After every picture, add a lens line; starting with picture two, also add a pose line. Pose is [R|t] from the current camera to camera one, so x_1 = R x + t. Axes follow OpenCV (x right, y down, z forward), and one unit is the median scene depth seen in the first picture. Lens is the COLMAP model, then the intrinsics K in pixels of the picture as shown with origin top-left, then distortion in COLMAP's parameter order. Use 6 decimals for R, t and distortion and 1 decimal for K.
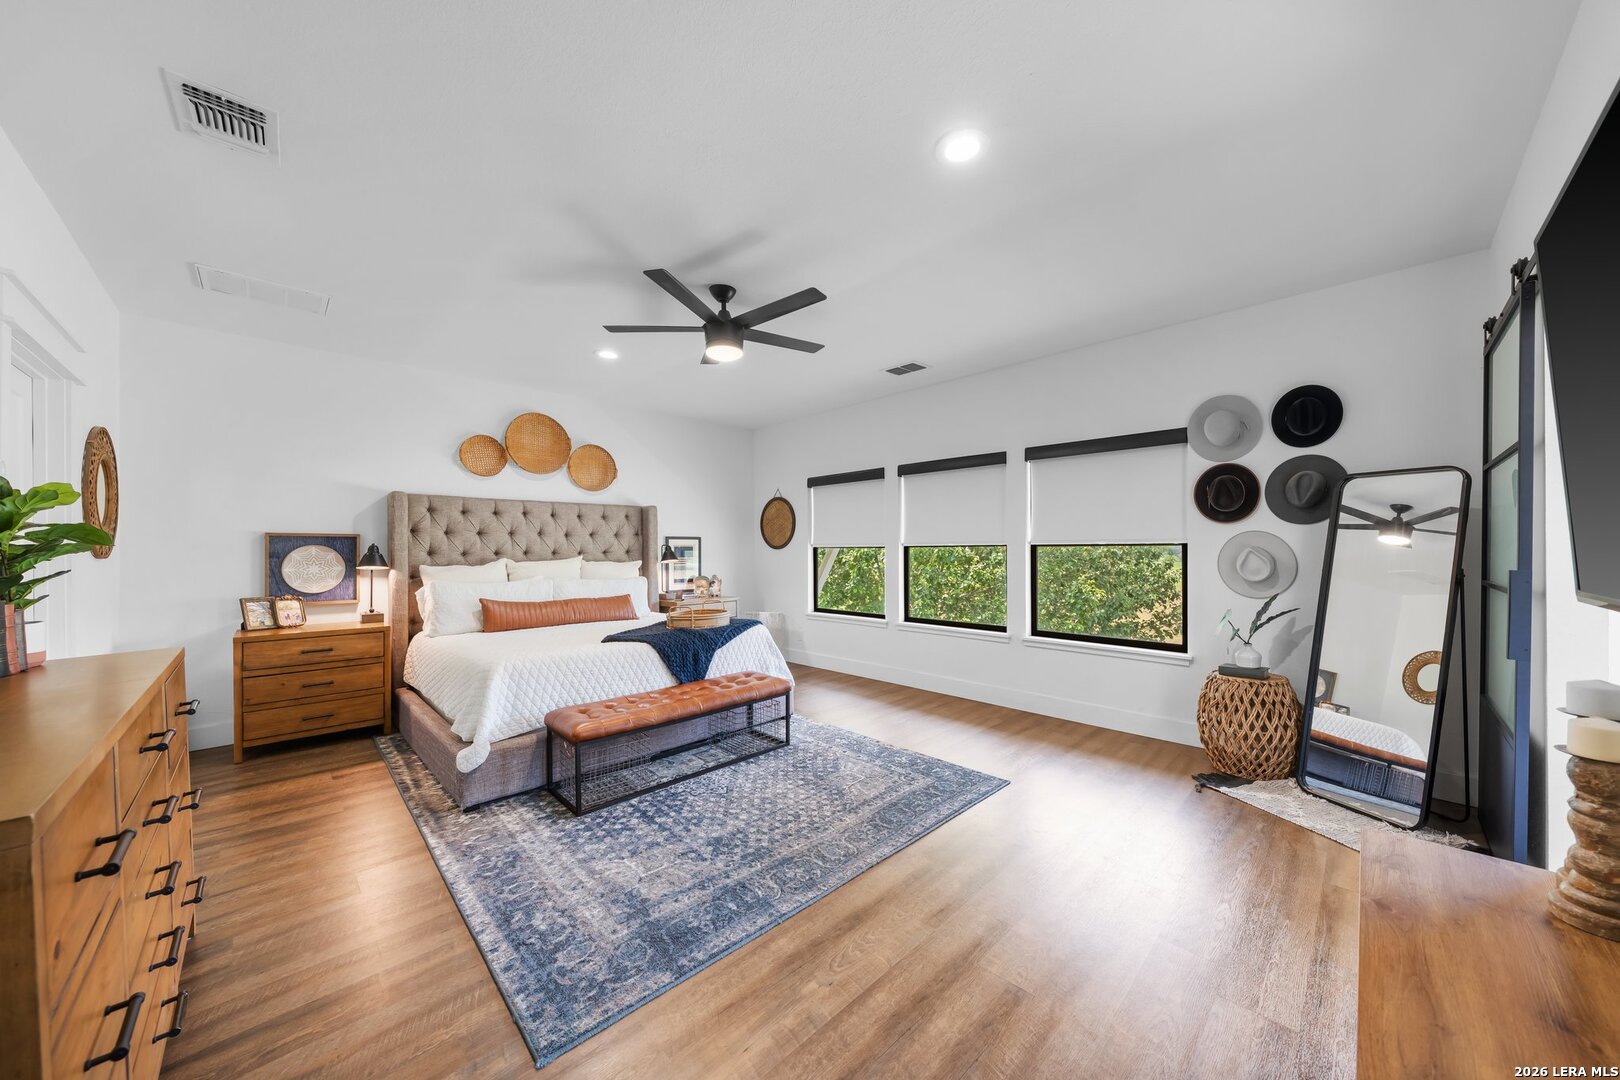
lens RADIAL K [[554.4, 0, 806.6], [0, 554.4, 547.0], [0, 0, 1]] dist [-0.008546, 0.000035]
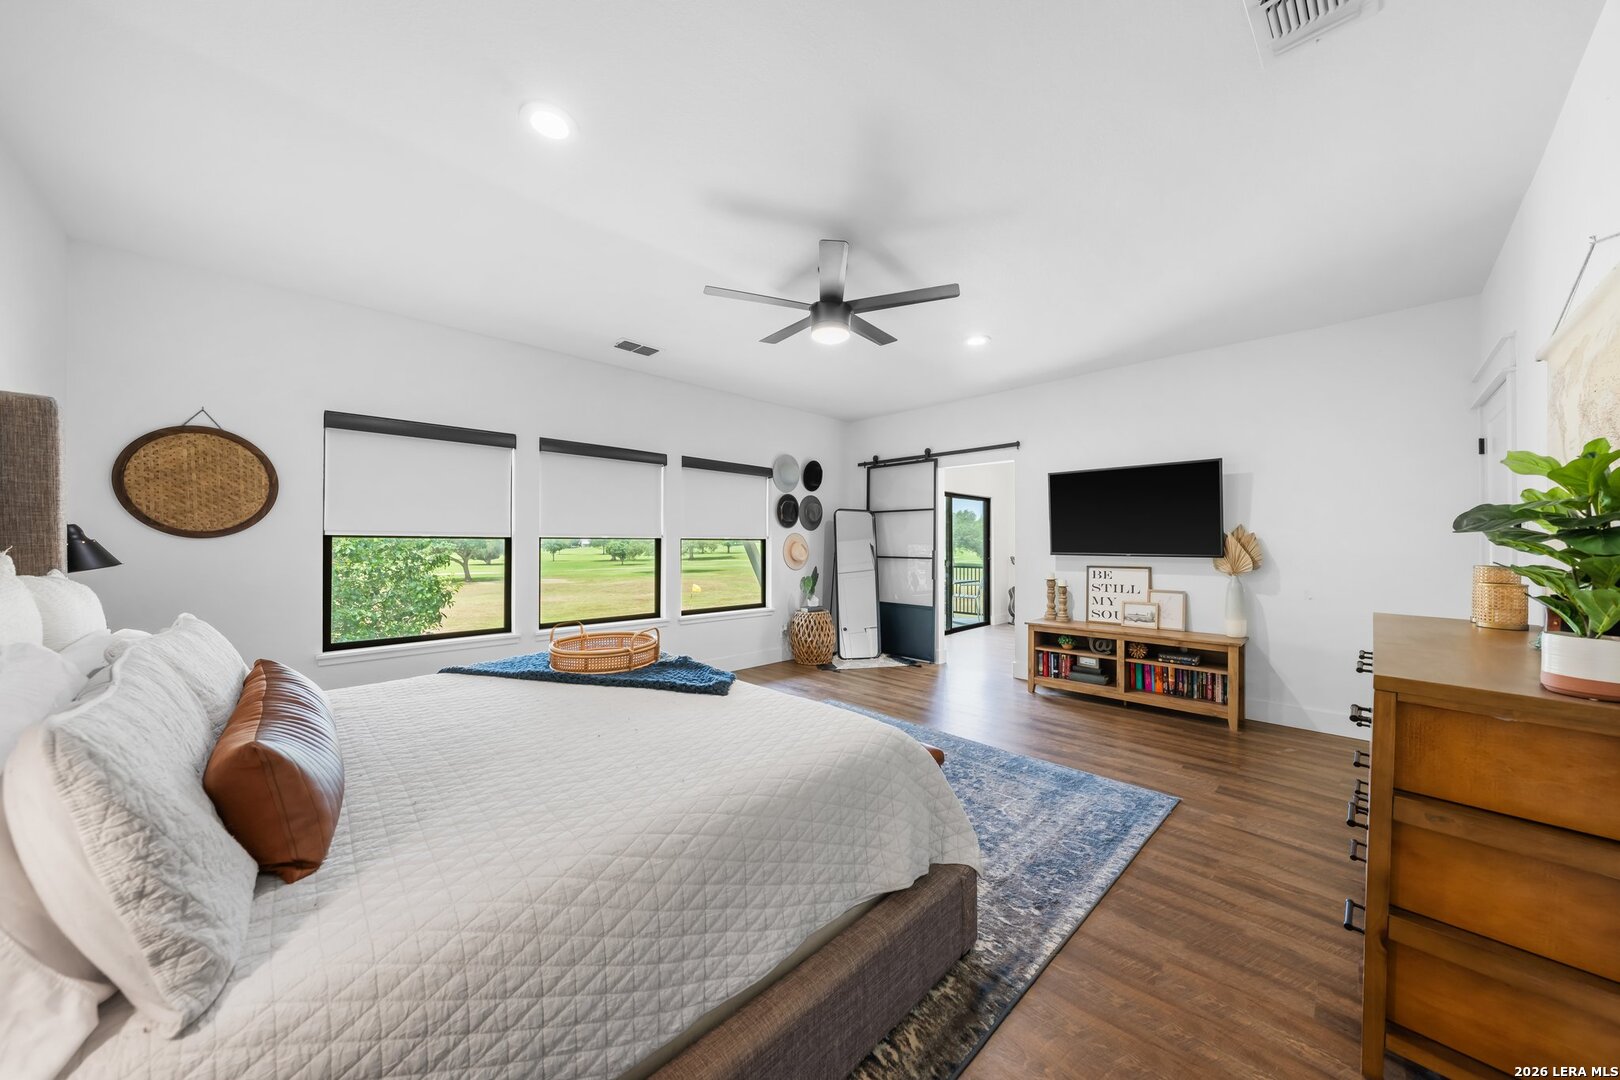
lens RADIAL K [[554.4, 0, 806.6], [0, 554.4, 547.0], [0, 0, 1]] dist [-0.008546, 0.000035]
pose [[0.001364, -0.003398, 0.999993, -1.151446], [-0.010900, 0.999935, 0.003413, 0.010422], [-0.999940, -0.010904, 0.001327, 1.090058]]
